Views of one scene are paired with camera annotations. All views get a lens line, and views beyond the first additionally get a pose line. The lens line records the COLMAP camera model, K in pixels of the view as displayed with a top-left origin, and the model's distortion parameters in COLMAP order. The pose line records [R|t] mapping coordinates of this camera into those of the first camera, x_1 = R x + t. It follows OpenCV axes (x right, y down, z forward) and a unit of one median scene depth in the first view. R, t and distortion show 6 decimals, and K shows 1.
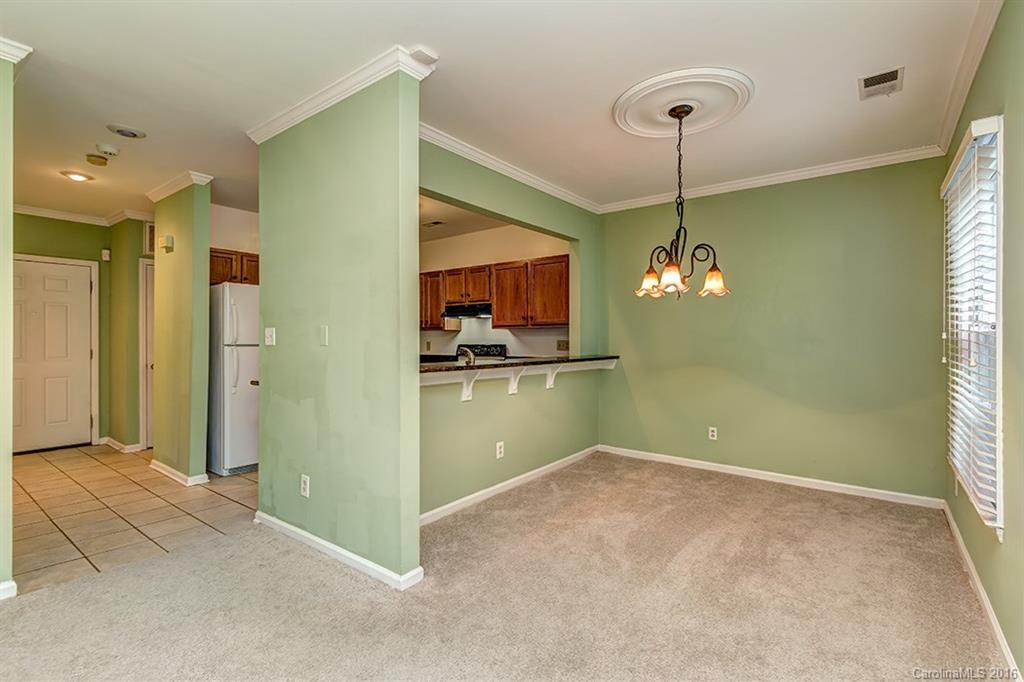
lens RADIAL K [[471.2, 0, 512.0], [0, 471.2, 341.0], [0, 0, 1]] dist [0.002259, 0.000002]
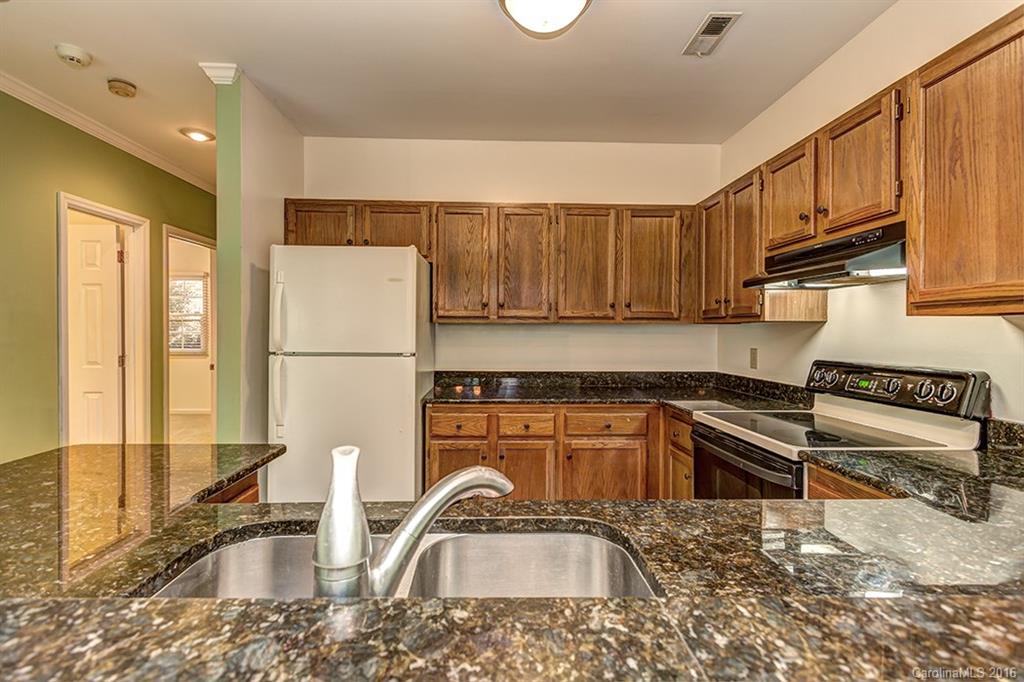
lens RADIAL K [[471.0, 0, 506.8], [0, 471.0, 332.6], [0, 0, 1]] dist [0.000399, -0.000088]
pose [[0.631497, 0.007491, -0.775342, 0.021079], [-0.005183, 0.999972, 0.005440, -0.015581], [0.775361, 0.000584, 0.631518, 0.632311]]
